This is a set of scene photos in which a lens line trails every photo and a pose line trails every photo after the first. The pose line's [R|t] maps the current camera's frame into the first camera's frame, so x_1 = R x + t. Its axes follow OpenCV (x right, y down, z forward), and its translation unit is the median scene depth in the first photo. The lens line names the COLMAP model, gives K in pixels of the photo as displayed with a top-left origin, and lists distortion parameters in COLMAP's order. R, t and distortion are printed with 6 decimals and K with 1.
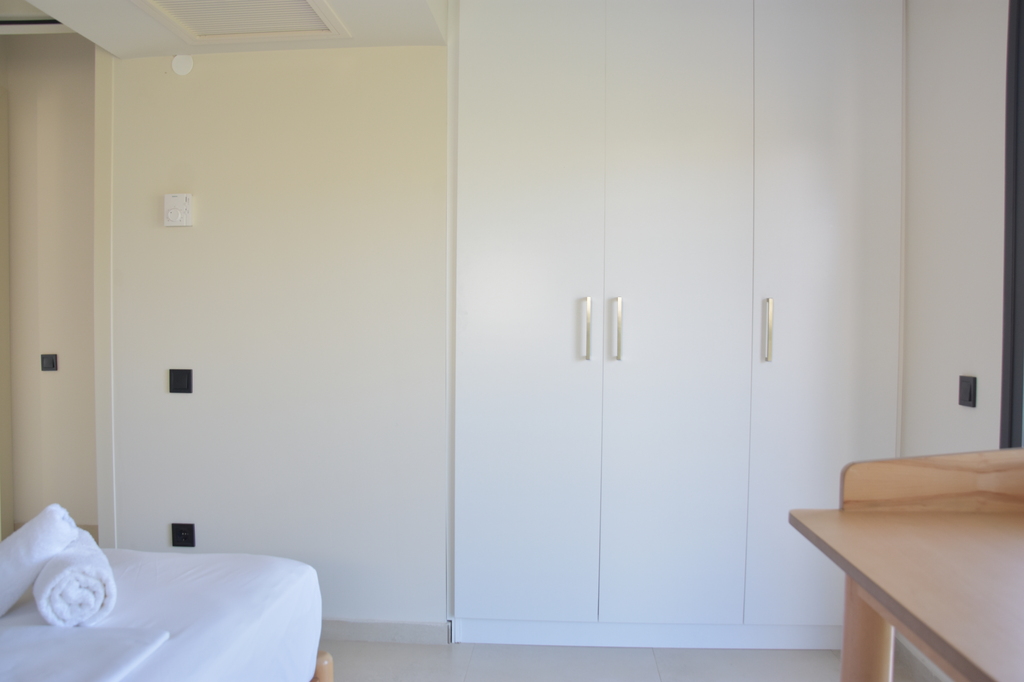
lens RADIAL K [[831.0, 0, 527.9], [0, 831.0, 332.8], [0, 0, 1]] dist [-0.139917, 0.102023]
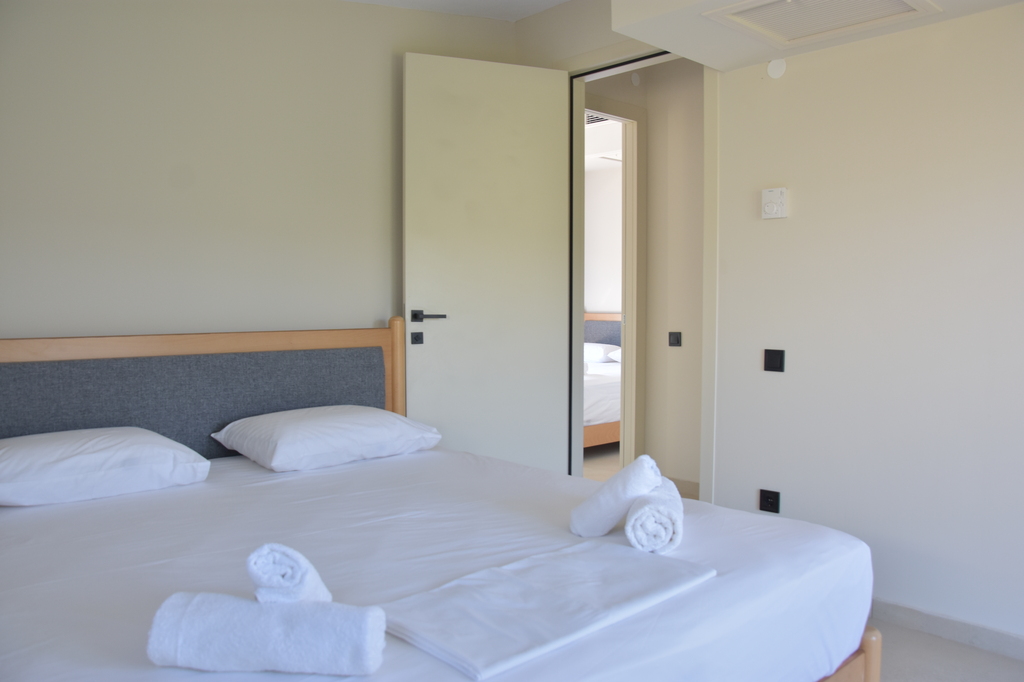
lens RADIAL K [[831.0, 0, 506.0], [0, 831.0, 335.8], [0, 0, 1]] dist [-0.139917, 0.102023]
pose [[0.721832, 0.031552, -0.691349, 0.143404], [-0.011773, 0.999375, 0.033317, -0.012727], [0.691968, -0.015910, 0.721752, -0.084042]]
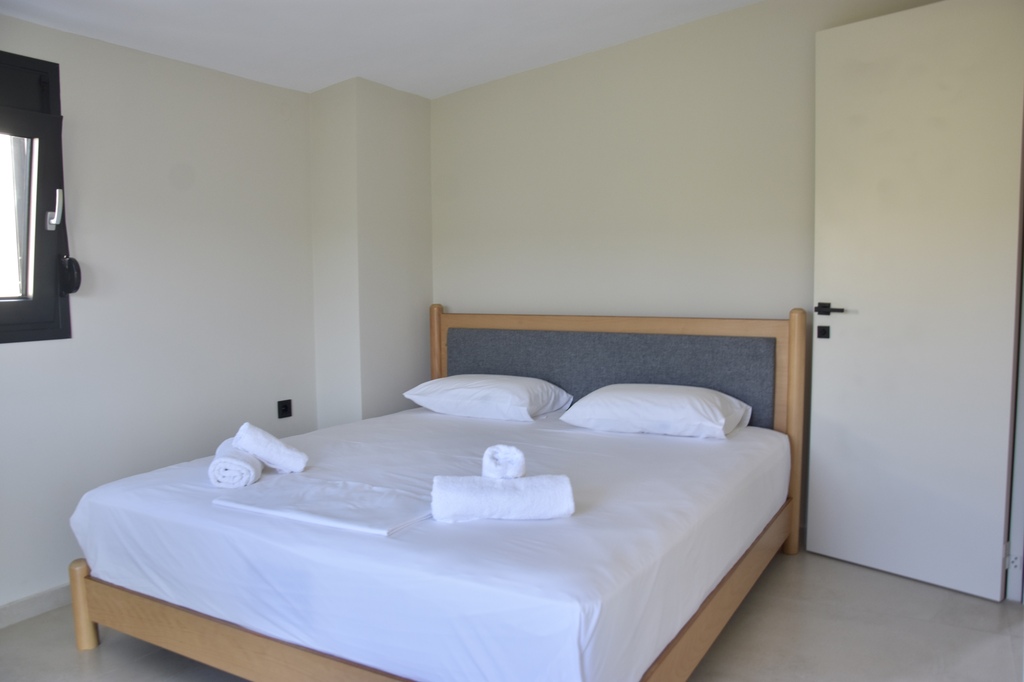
lens RADIAL K [[831.0, 0, 511.6], [0, 831.0, 343.6], [0, 0, 1]] dist [-0.139917, 0.102023]
pose [[-0.454806, 0.079604, -0.887026, 0.681046], [-0.003260, 0.995842, 0.091041, -0.092597], [0.890585, 0.044298, -0.452655, 1.702825]]
